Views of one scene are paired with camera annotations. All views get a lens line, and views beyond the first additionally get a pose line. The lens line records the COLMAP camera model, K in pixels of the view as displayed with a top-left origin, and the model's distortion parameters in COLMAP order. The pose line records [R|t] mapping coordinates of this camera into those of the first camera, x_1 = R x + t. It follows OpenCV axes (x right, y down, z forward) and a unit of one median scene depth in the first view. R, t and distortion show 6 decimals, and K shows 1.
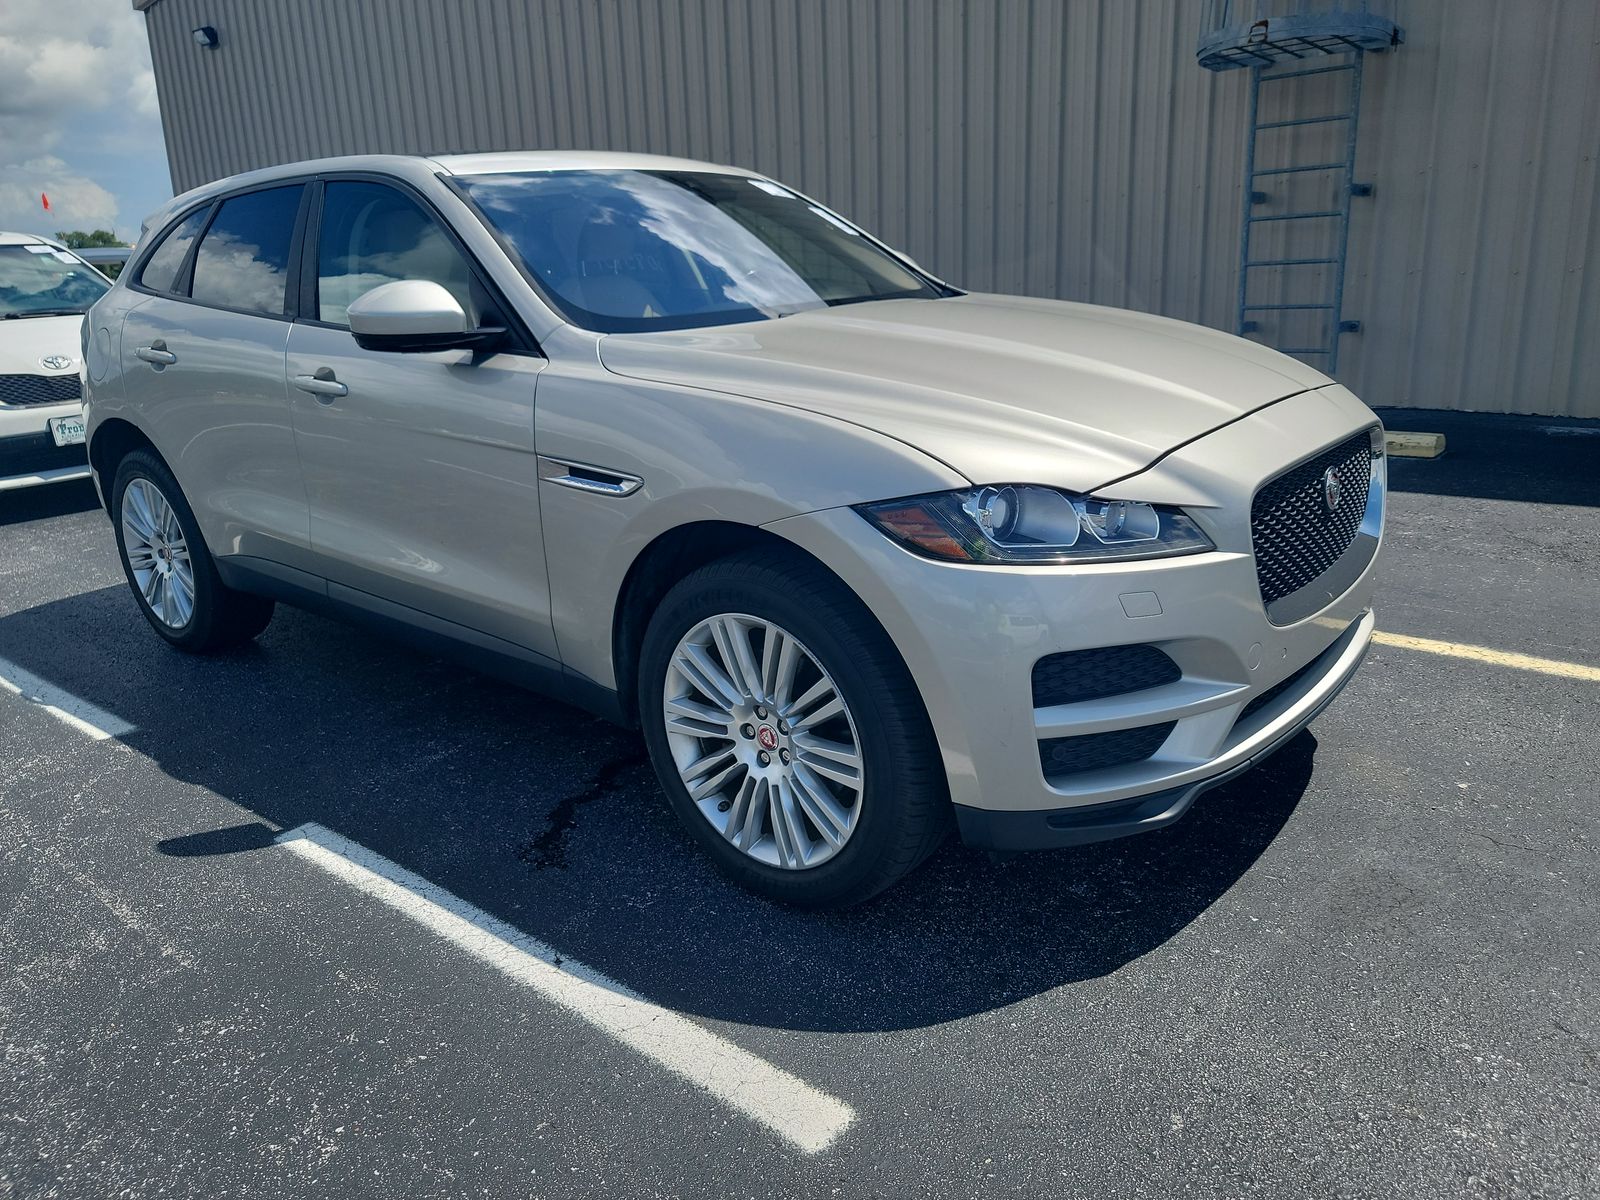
lens RADIAL K [[1144.6, 0, 812.6], [0, 1144.6, 603.6], [0, 0, 1]] dist [0.032958, -0.039770]
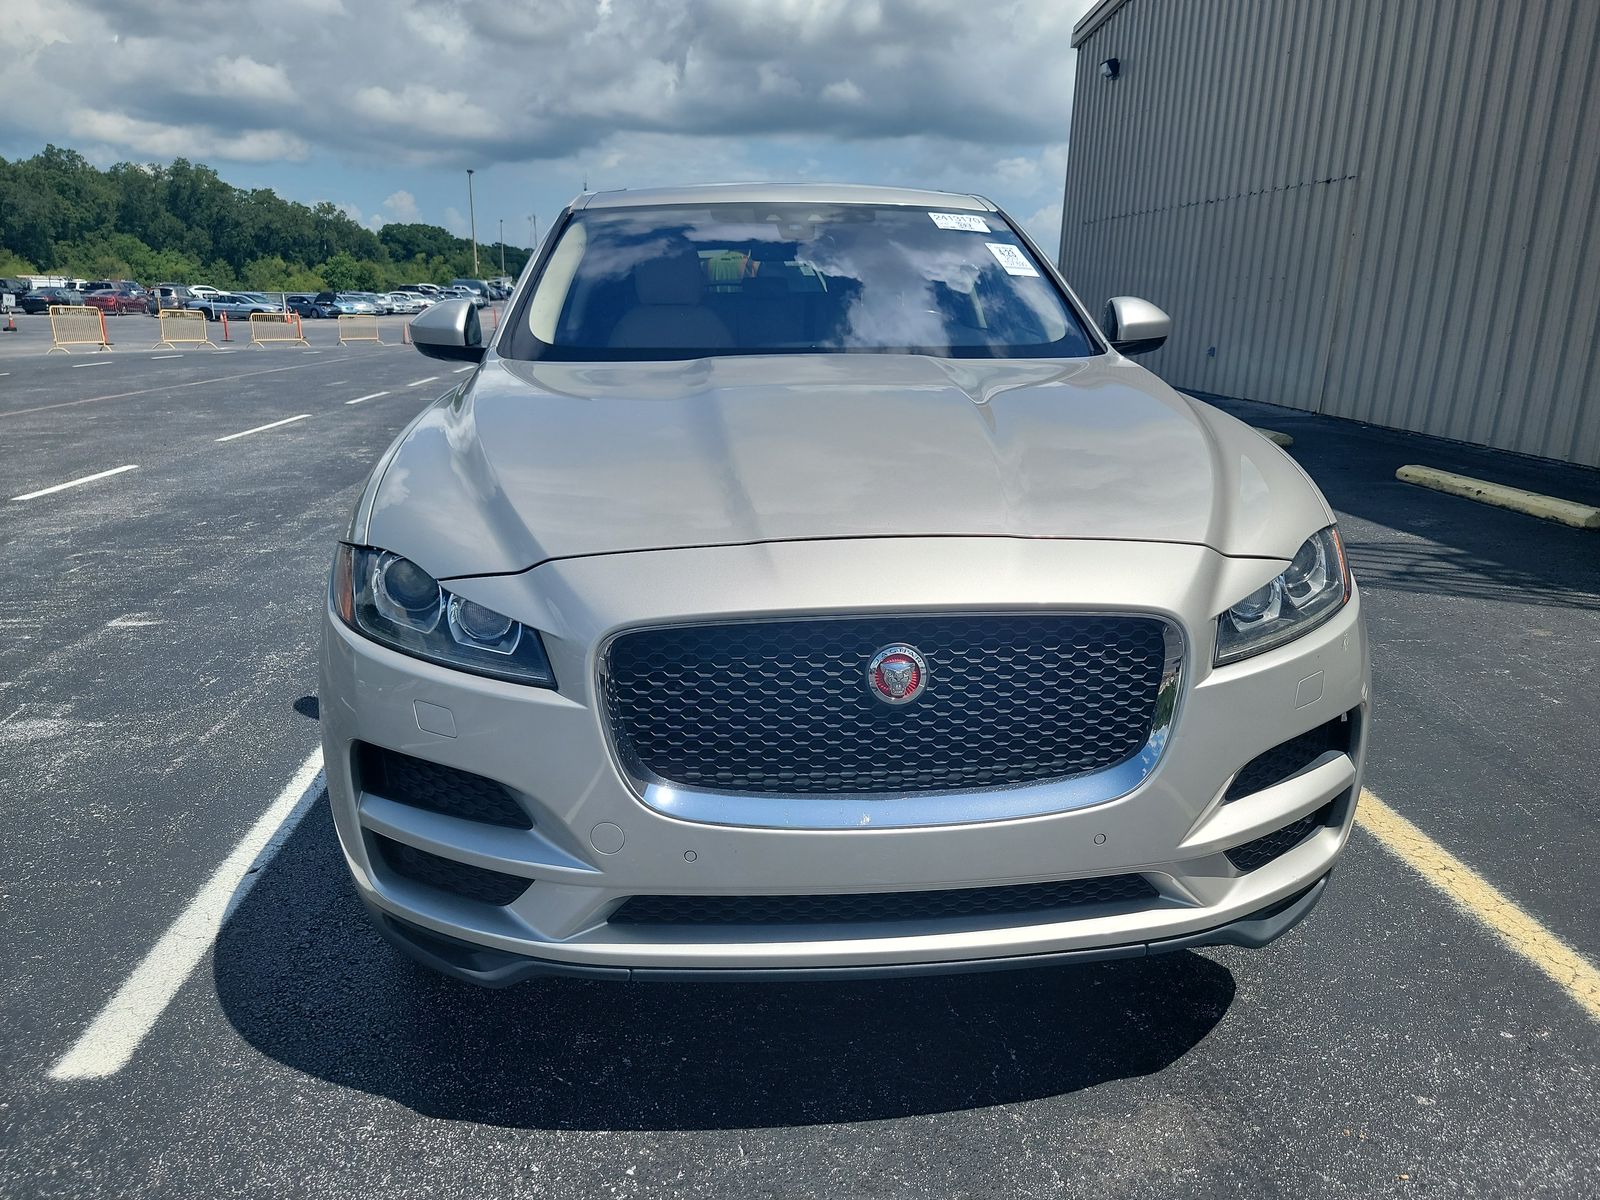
lens RADIAL K [[1144.6, 0, 805.4], [0, 1144.6, 596.1], [0, 0, 1]] dist [0.032958, -0.039770]
pose [[0.688075, 0.228235, -0.688812, 0.982148], [-0.239162, 0.967538, 0.081683, -0.210617], [0.685095, 0.108534, 0.720323, 0.525540]]
